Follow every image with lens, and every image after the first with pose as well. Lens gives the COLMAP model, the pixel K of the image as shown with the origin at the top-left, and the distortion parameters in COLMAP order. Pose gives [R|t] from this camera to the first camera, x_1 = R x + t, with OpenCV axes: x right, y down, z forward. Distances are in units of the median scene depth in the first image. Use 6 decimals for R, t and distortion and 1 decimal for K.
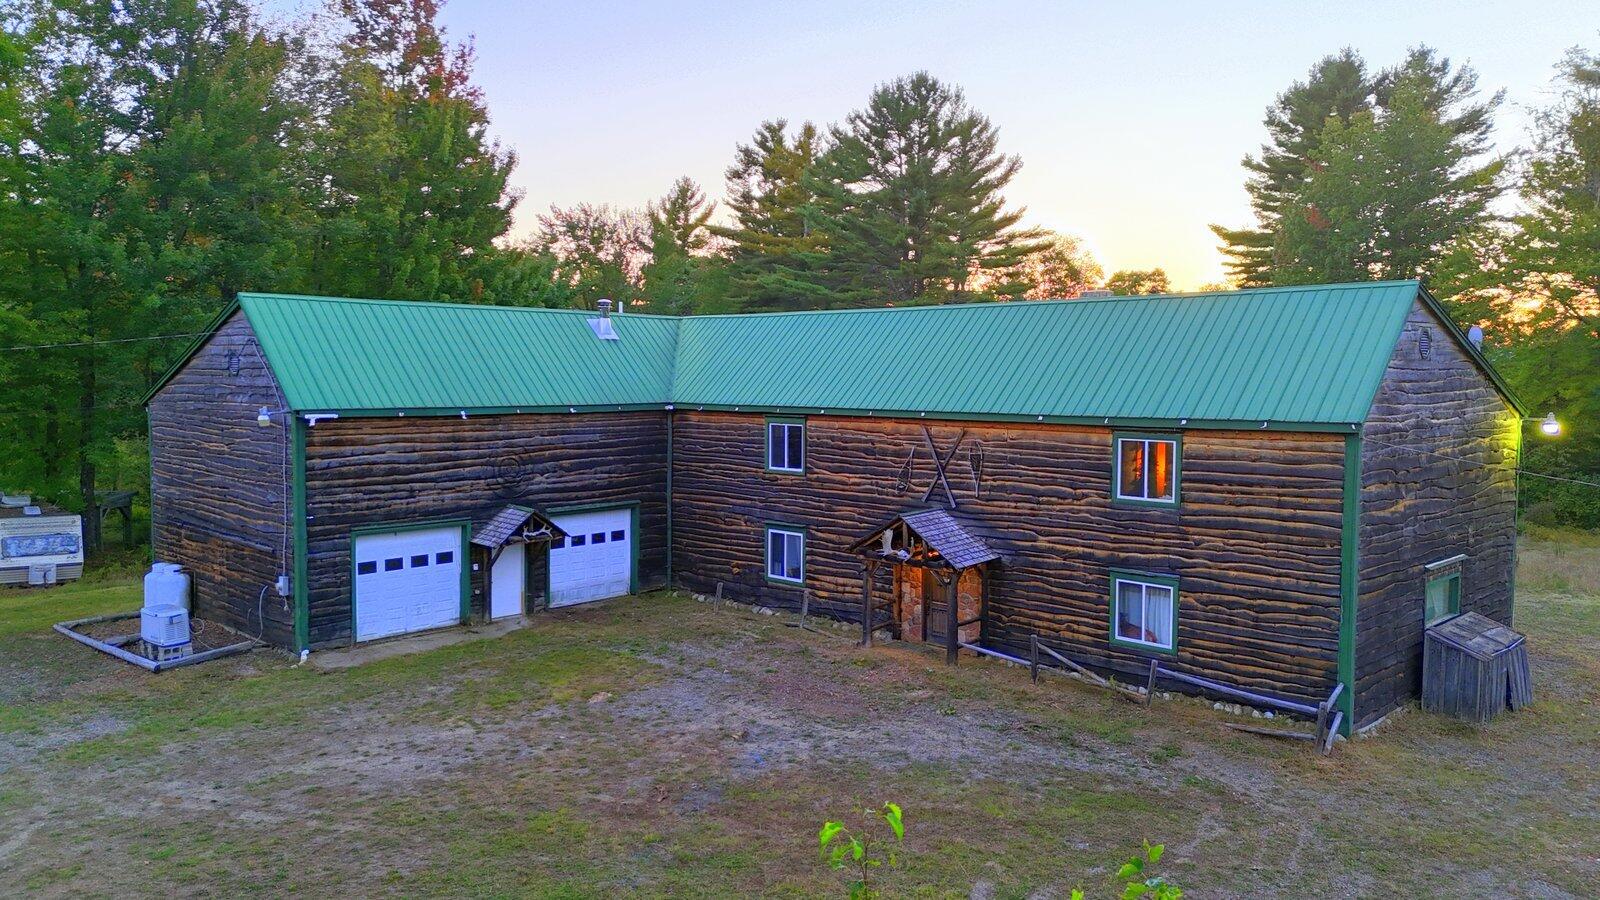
lens RADIAL K [[1122.8, 0, 793.0], [0, 1122.8, 450.0], [0, 0, 1]] dist [0.039958, -0.036070]
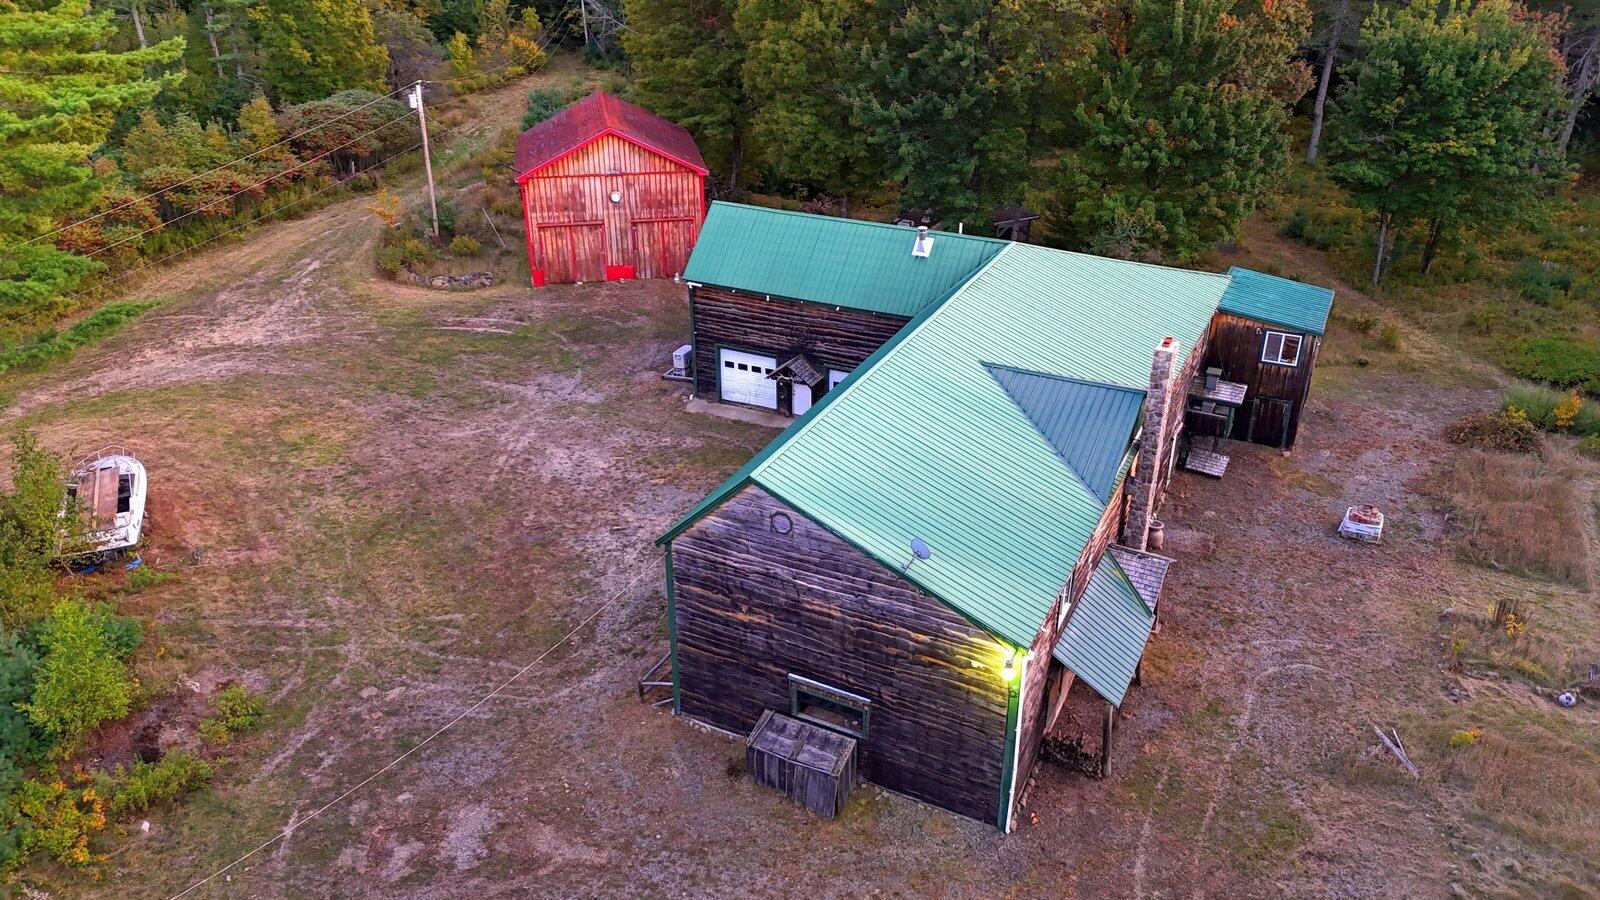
lens RADIAL K [[1122.8, 0, 828.7], [0, 1122.8, 453.2], [0, 0, 1]] dist [0.039958, -0.036070]
pose [[0.328213, 0.430543, -0.840779, 1.262509], [-0.068950, 0.898631, 0.433252, -0.563151], [0.942084, -0.084227, 0.324629, 0.534191]]
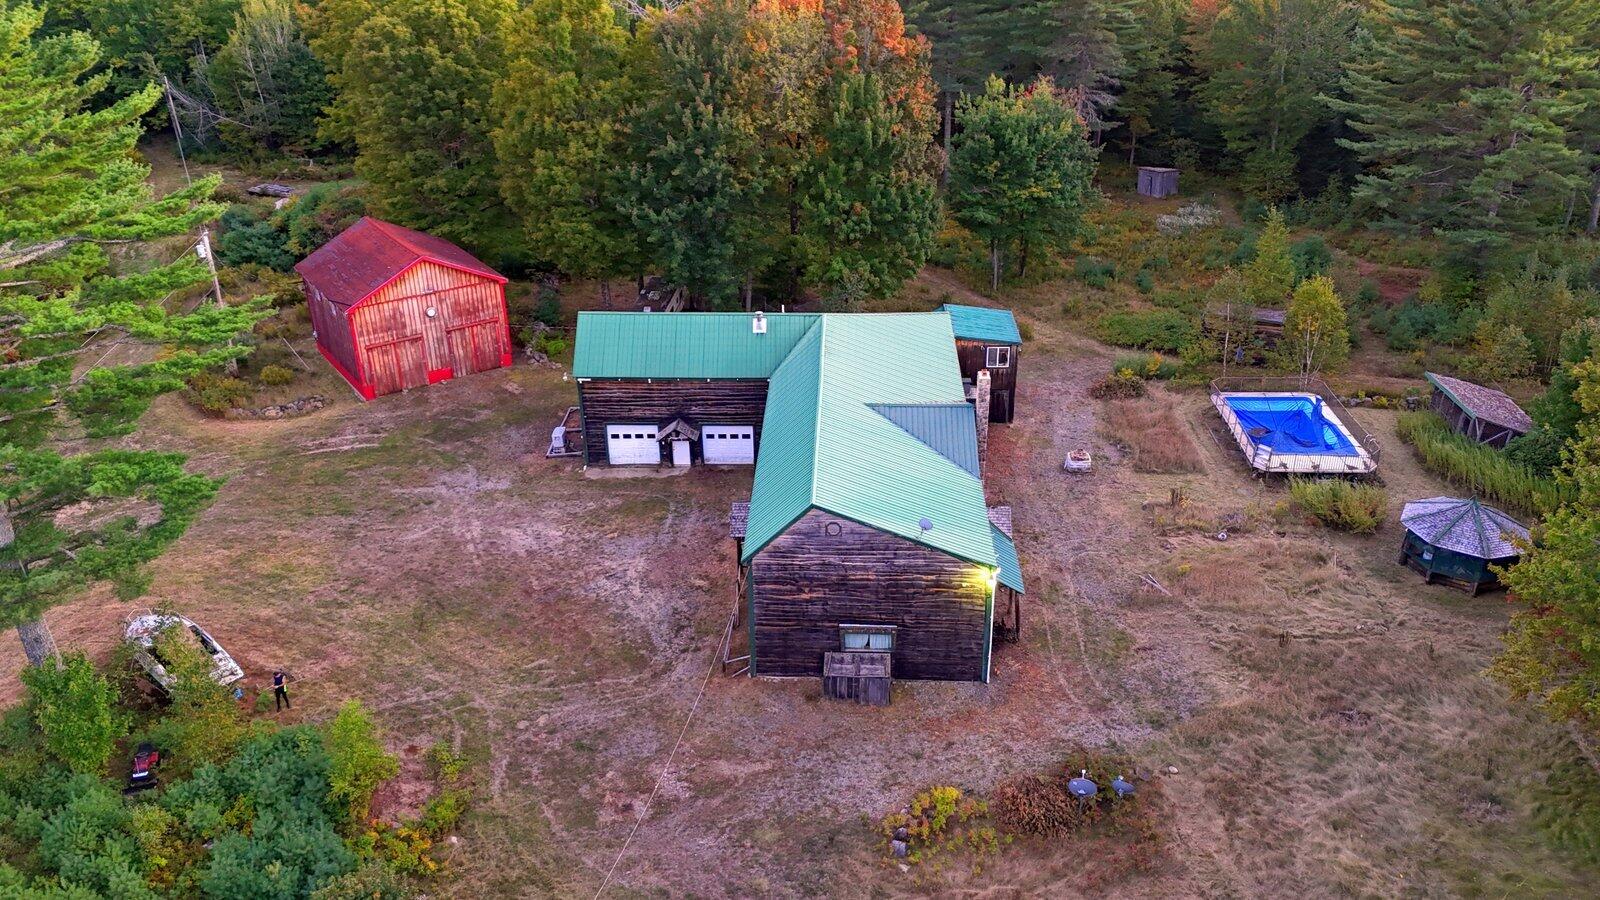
lens RADIAL K [[1122.8, 0, 811.3], [0, 1122.8, 449.7], [0, 0, 1]] dist [0.039958, -0.036070]
pose [[0.676950, 0.319060, -0.663280, 1.433481], [-0.037941, 0.915088, 0.401465, -0.810257], [0.735051, -0.246606, 0.631574, -0.180581]]
